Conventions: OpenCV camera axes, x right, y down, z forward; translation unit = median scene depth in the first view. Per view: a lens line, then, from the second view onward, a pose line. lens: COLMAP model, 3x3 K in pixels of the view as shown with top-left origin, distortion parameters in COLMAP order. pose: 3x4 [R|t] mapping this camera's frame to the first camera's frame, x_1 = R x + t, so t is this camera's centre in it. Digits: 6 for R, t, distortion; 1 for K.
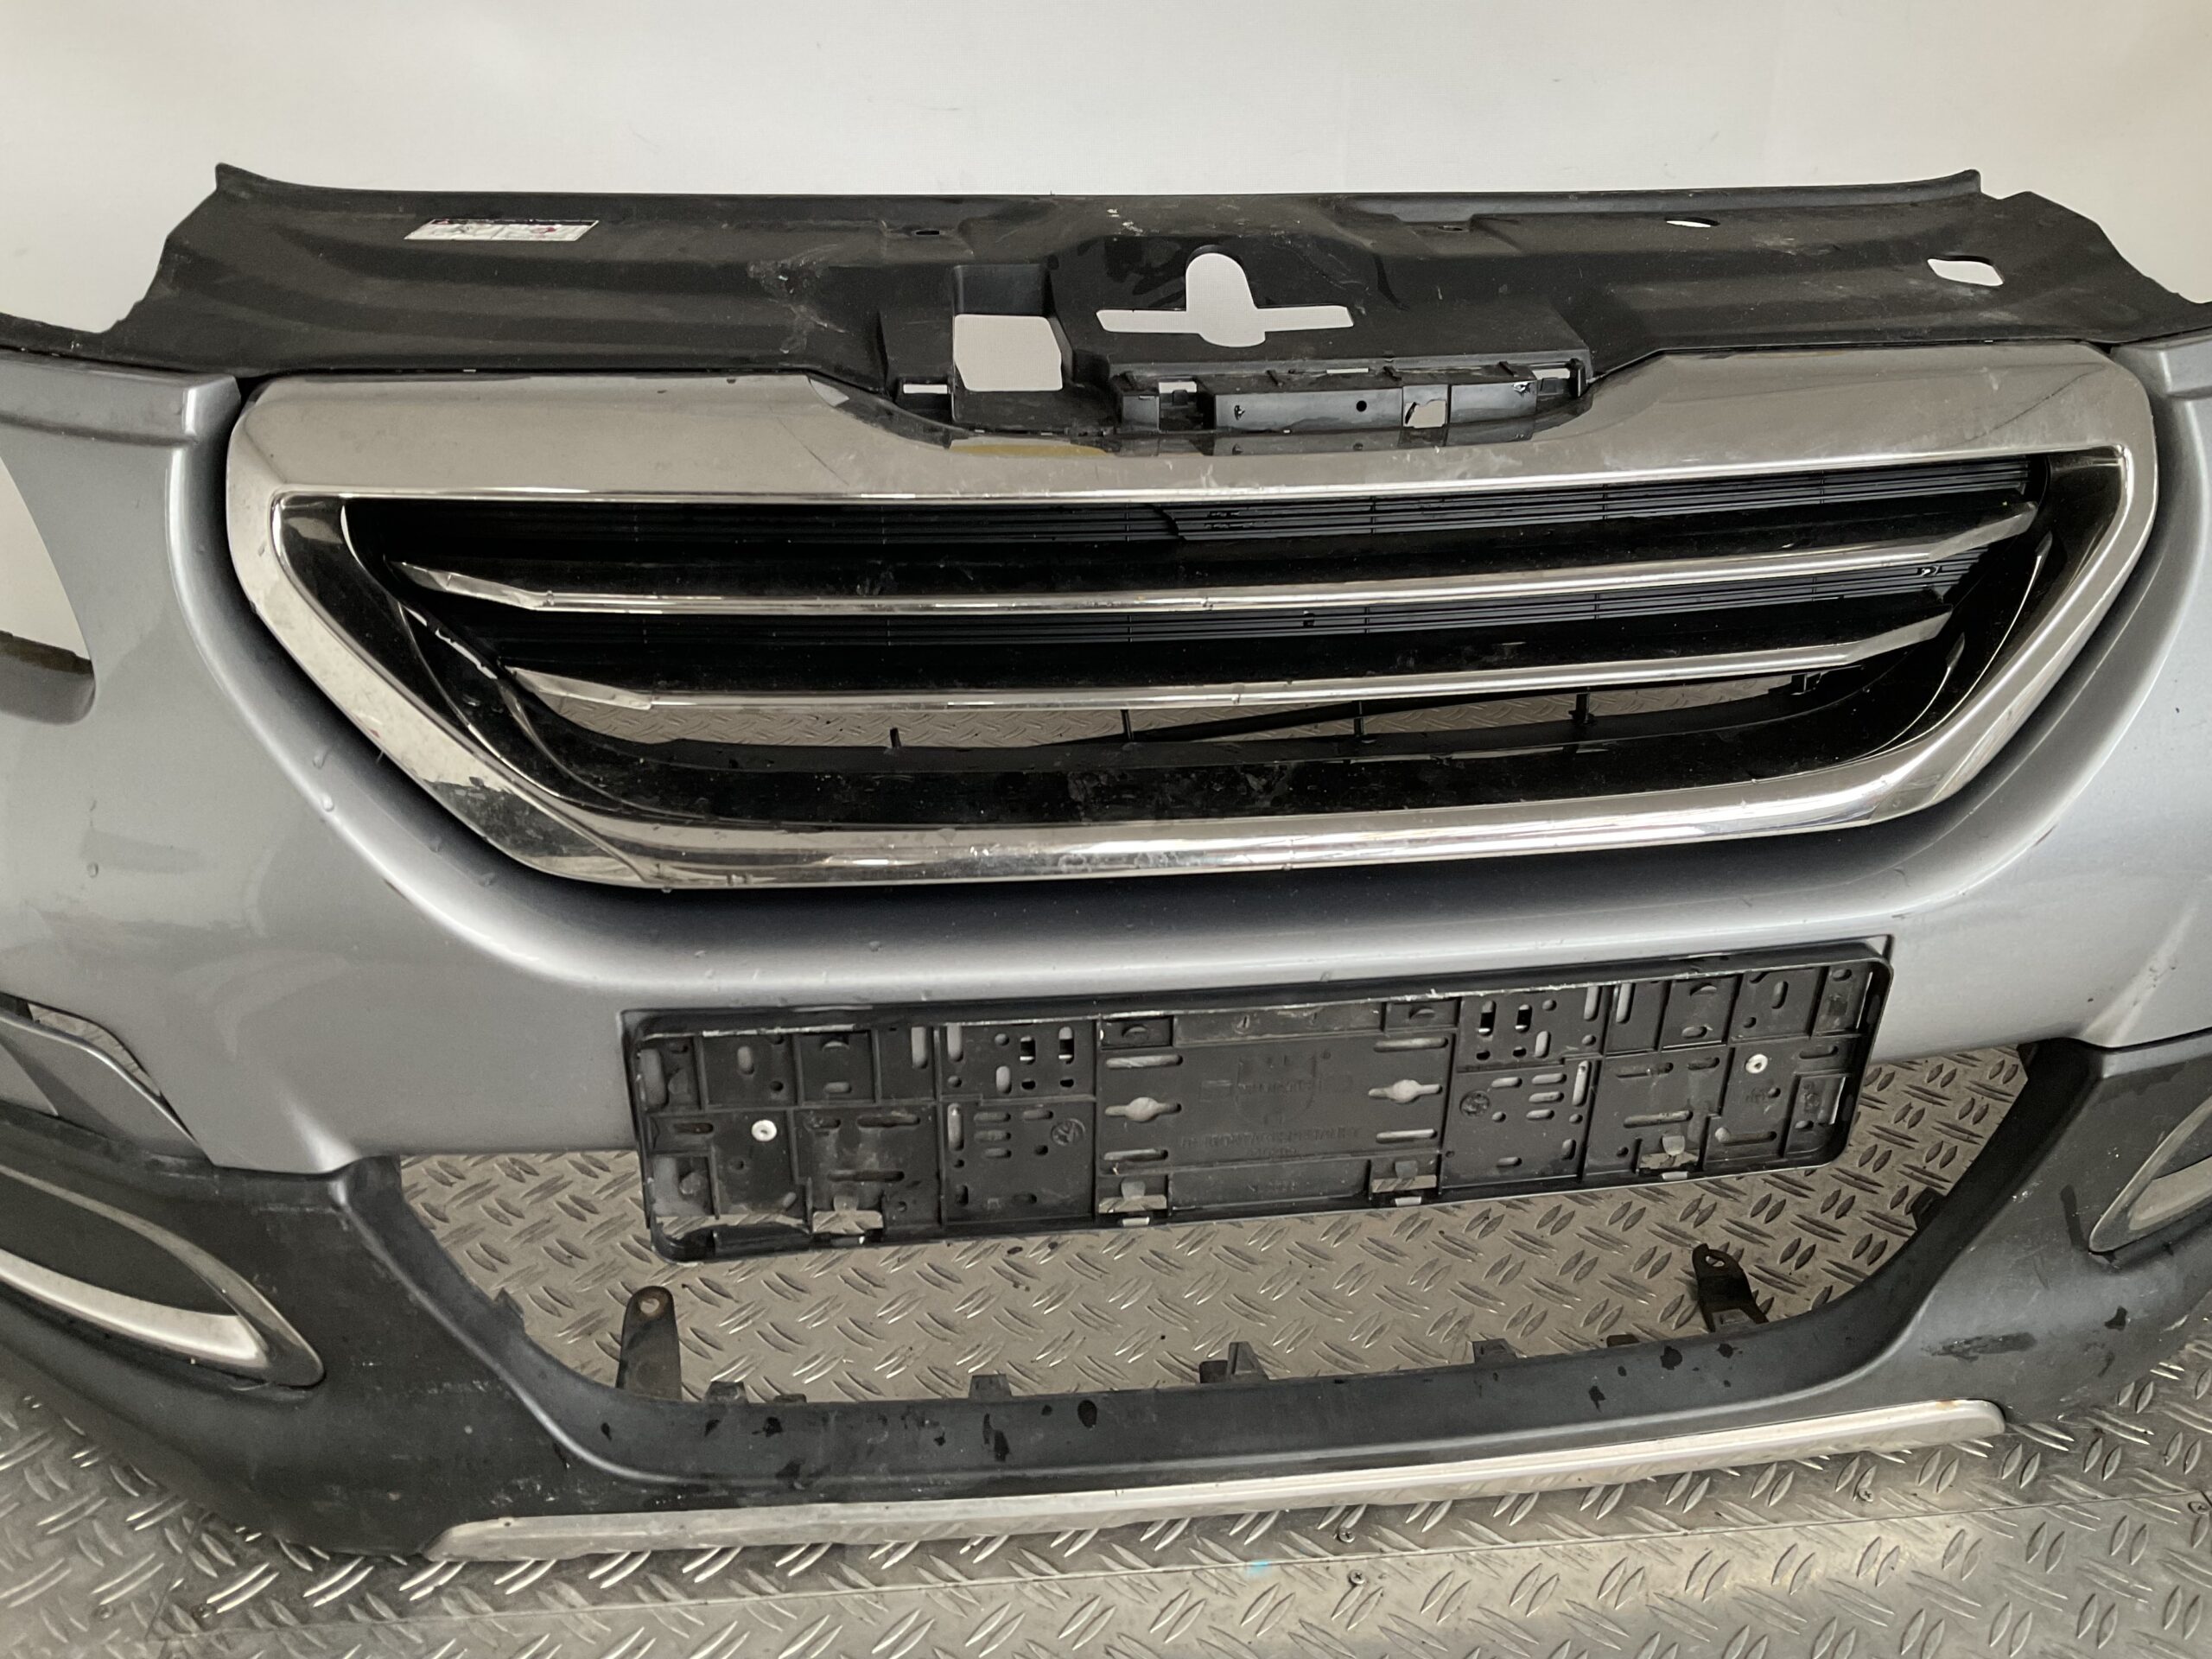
lens RADIAL K [[1911.8, 0, 1106.0], [0, 1911.8, 829.5], [0, 0, 1]] dist [0.003698, -0.147114]
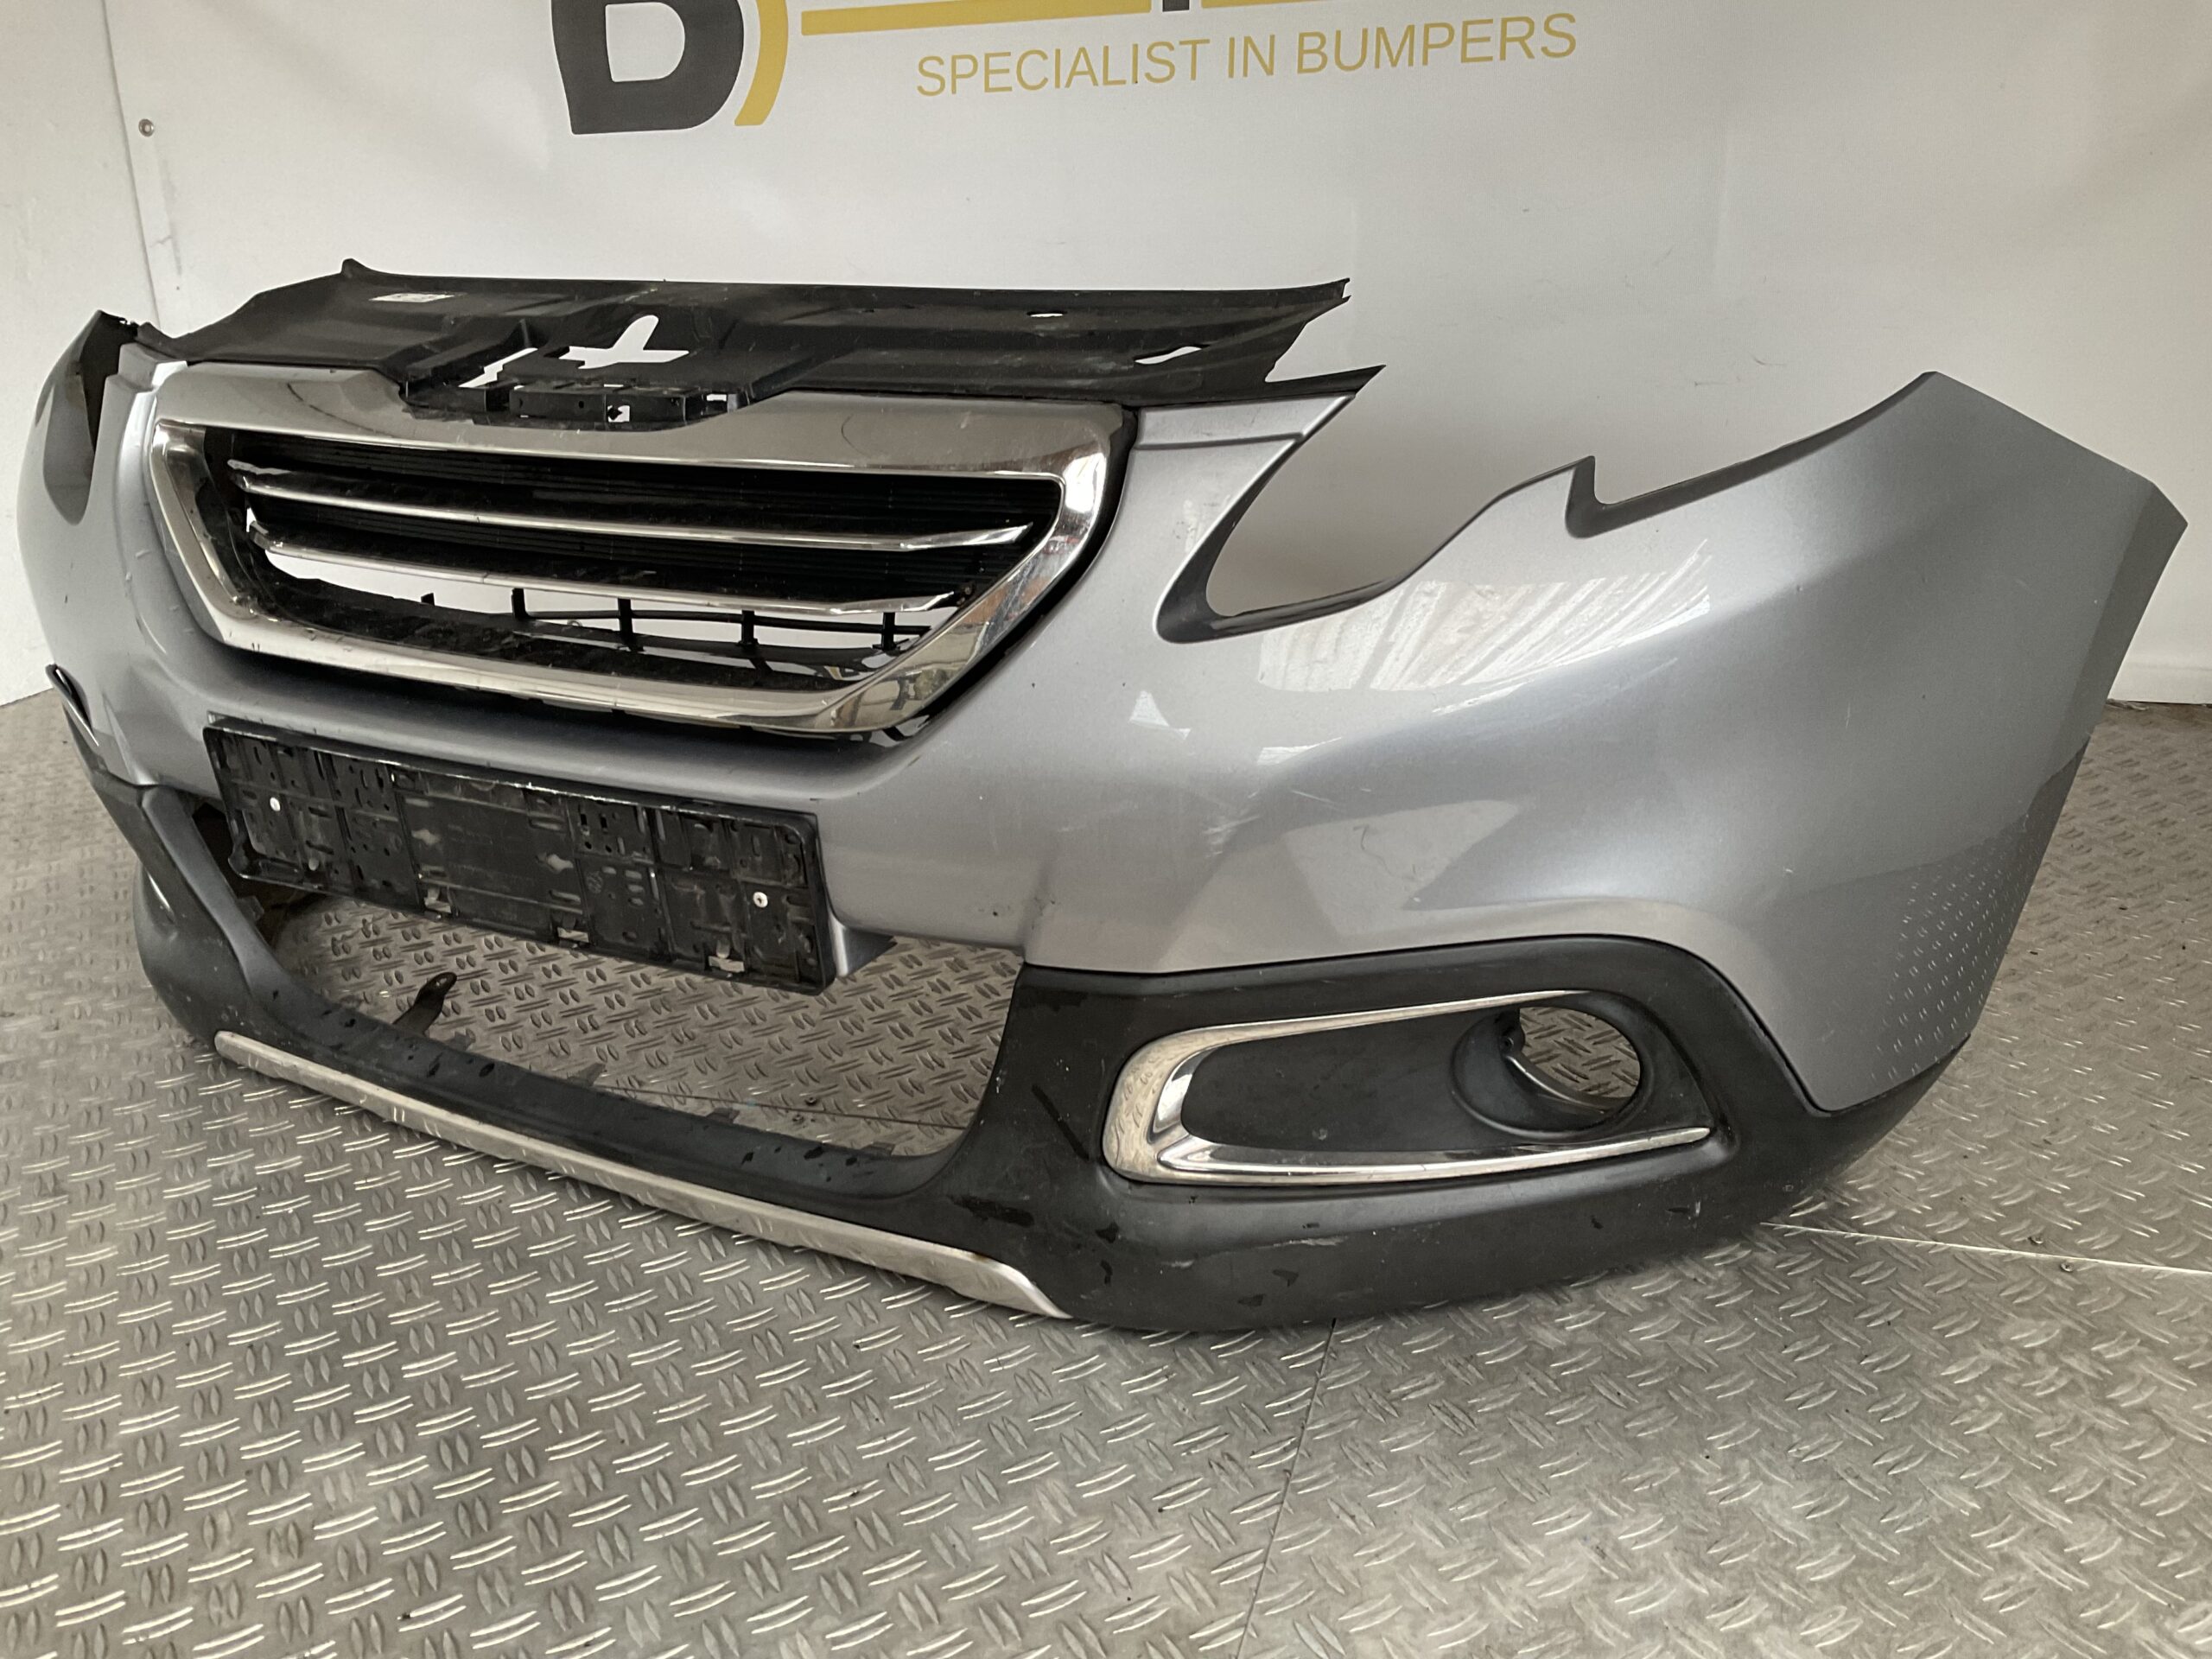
lens RADIAL K [[1911.8, 0, 1106.0], [0, 1911.8, 829.5], [0, 0, 1]] dist [0.003698, -0.147114]
pose [[0.824083, 0.187776, -0.534441, 1.305549], [-0.213601, 0.976823, 0.013845, -0.002521], [0.524654, 0.102748, 0.845092, -0.043340]]
